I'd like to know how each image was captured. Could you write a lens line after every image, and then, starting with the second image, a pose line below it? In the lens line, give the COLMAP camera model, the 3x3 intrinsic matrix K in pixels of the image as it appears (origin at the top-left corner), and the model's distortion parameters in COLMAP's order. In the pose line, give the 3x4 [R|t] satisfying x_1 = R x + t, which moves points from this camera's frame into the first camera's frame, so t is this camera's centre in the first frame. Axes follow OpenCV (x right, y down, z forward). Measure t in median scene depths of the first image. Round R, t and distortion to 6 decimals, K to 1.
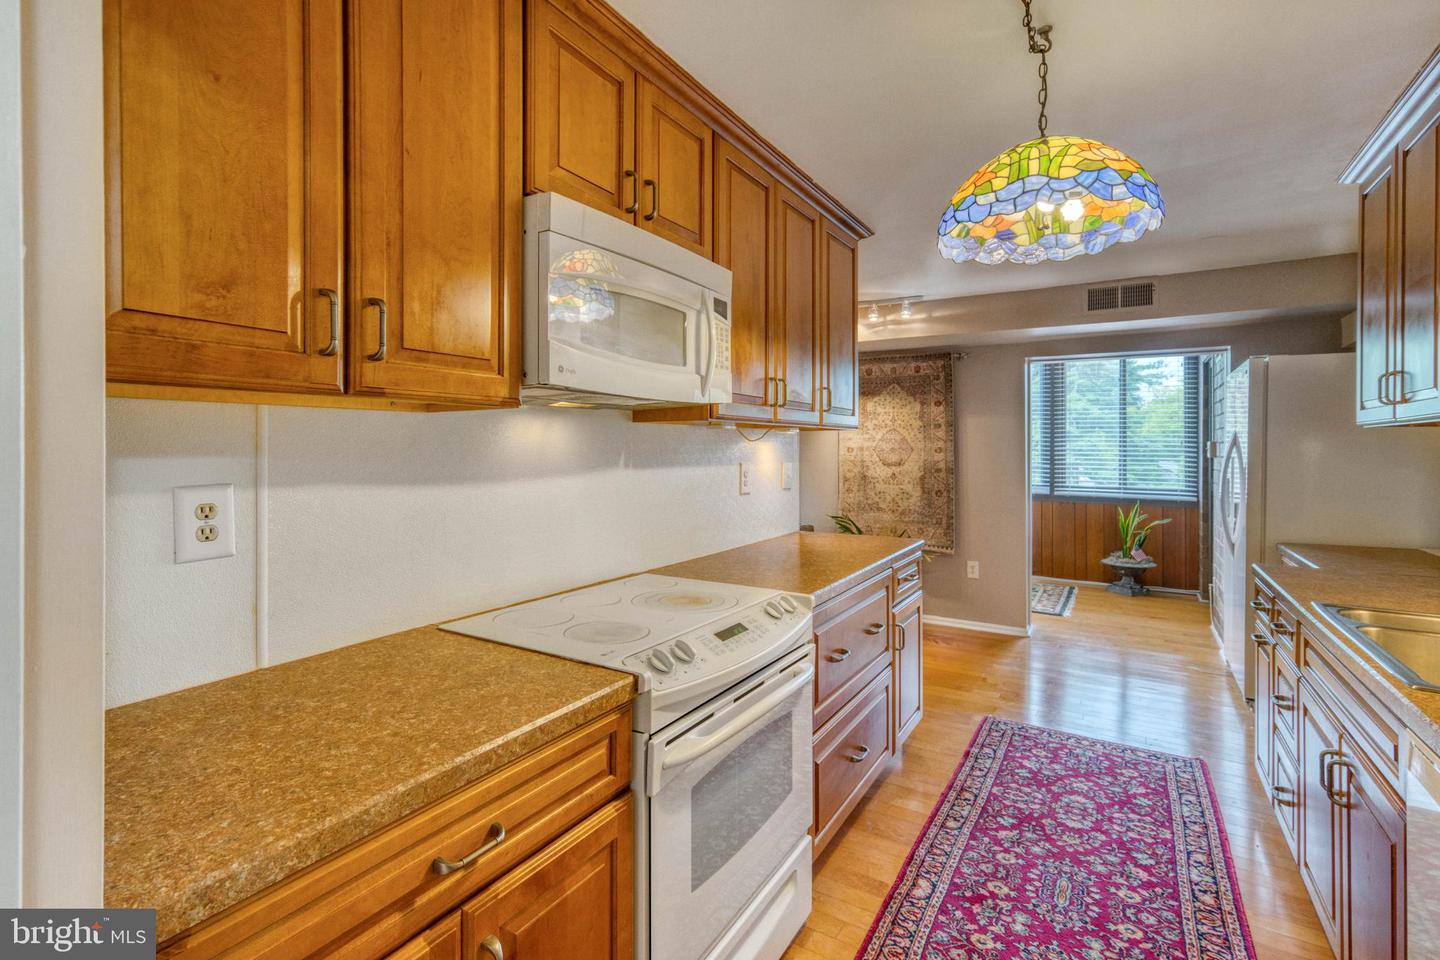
lens RADIAL K [[666.6, 0, 718.1], [0, 666.6, 443.1], [0, 0, 1]] dist [-0.000607, 0.004199]
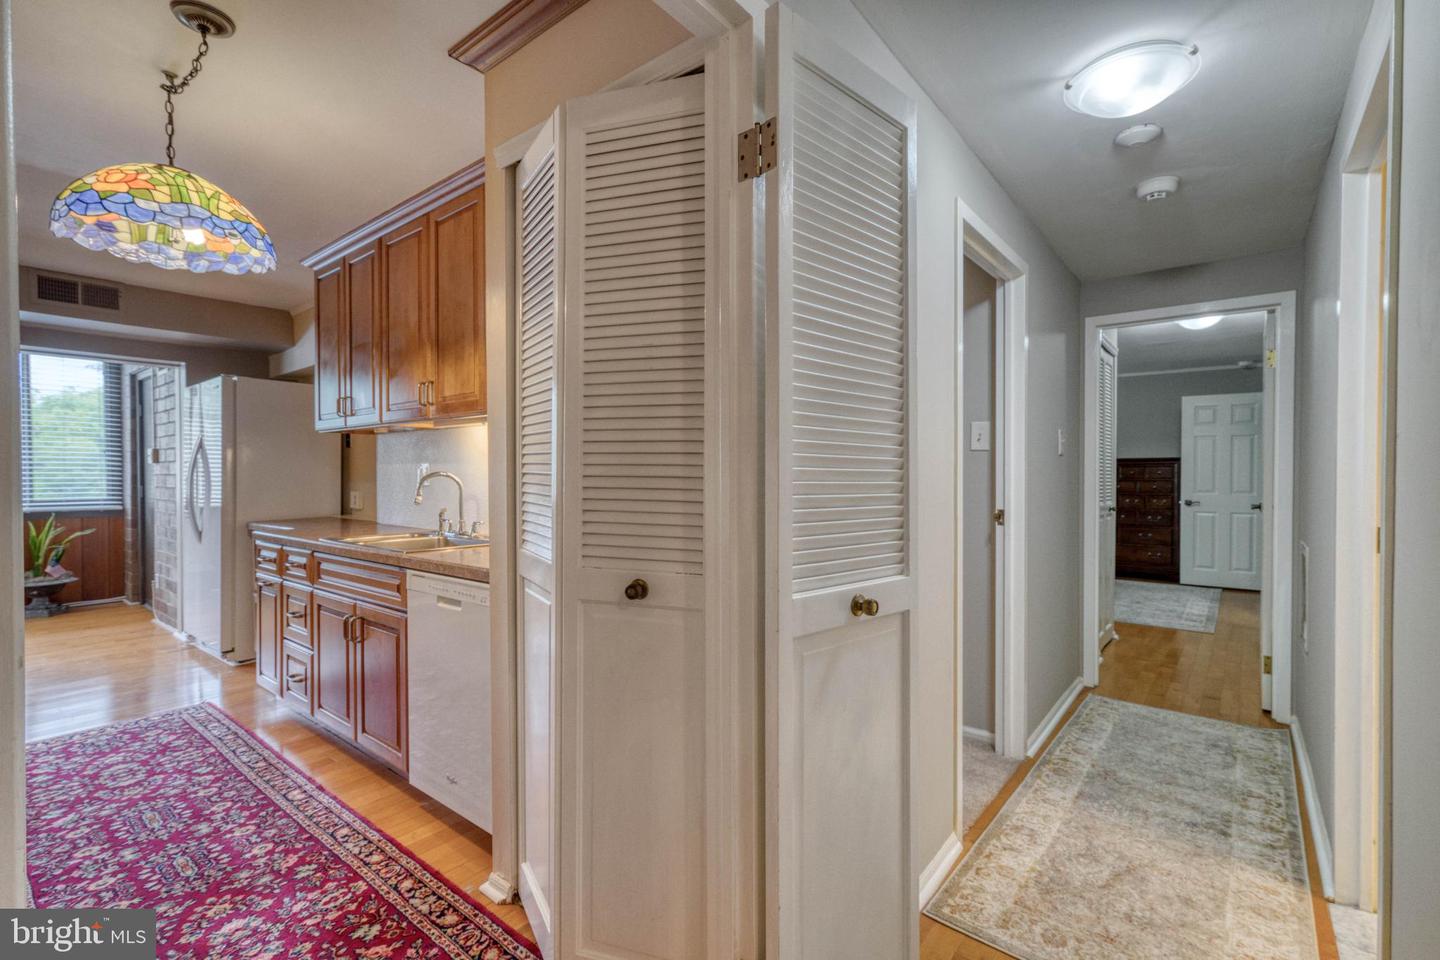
lens RADIAL K [[647.3, 0, 720.0], [0, 647.3, 480.0], [0, 0, 1]] dist [0.002695, 0.005413]
pose [[0.127076, -0.016093, 0.991762, -0.366099], [-0.002337, 0.999861, 0.016524, 0.055728], [-0.991890, -0.004418, 0.127020, -0.082805]]
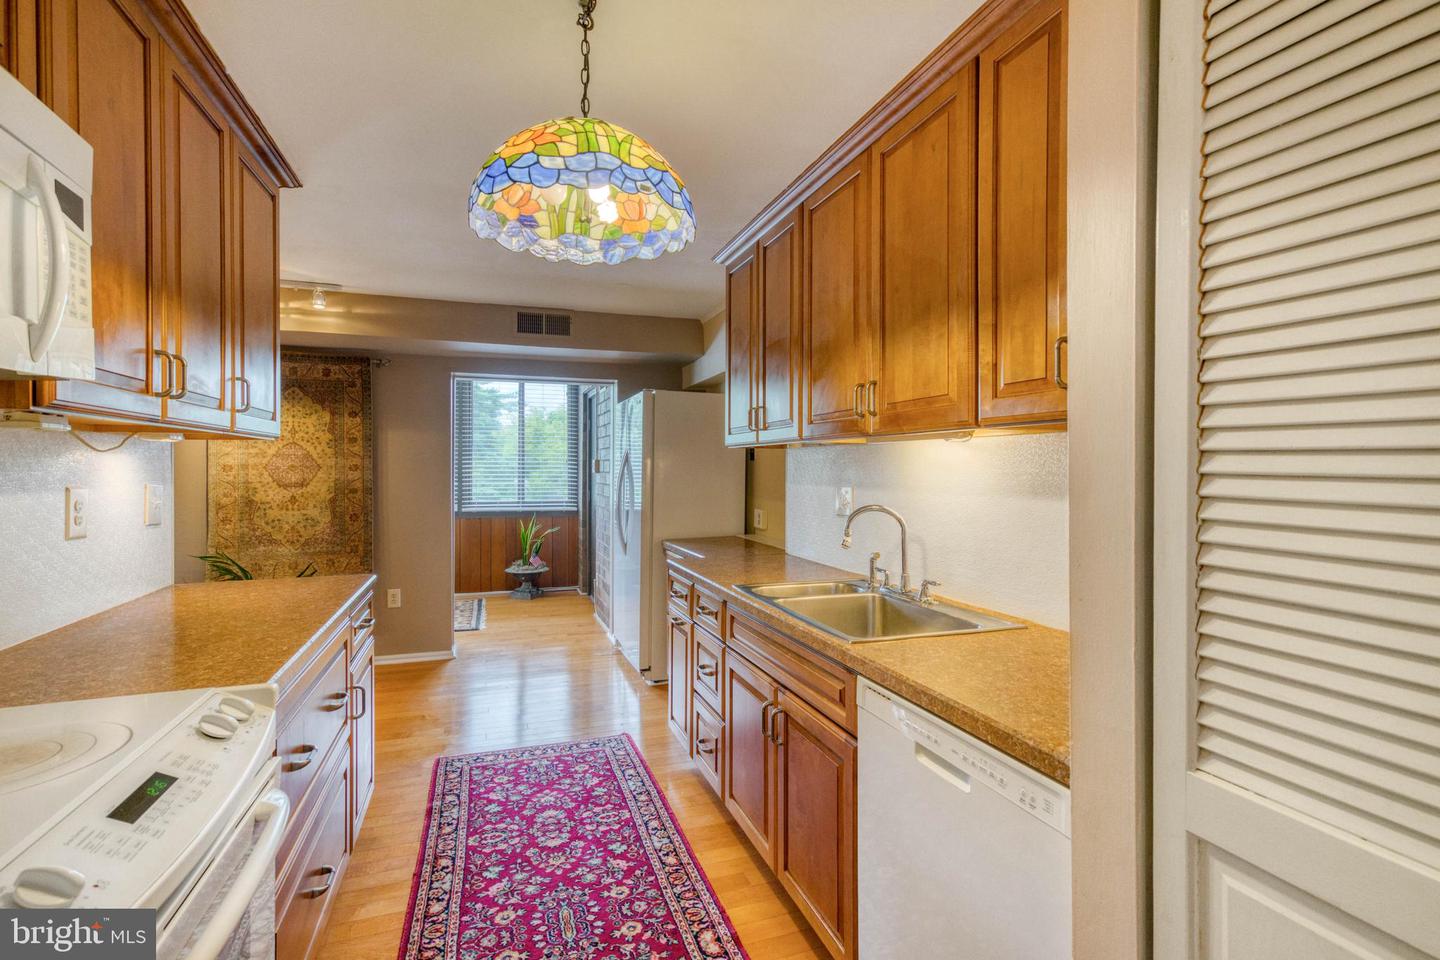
lens RADIAL K [[652.4, 0, 708.7], [0, 652.4, 466.3], [0, 0, 1]] dist [-0.000271, 0.008812]
pose [[0.636714, -0.001661, 0.771098, -0.063783], [-0.002897, 0.999985, 0.004546, 0.006754], [-0.771095, -0.005129, 0.636700, 0.195405]]
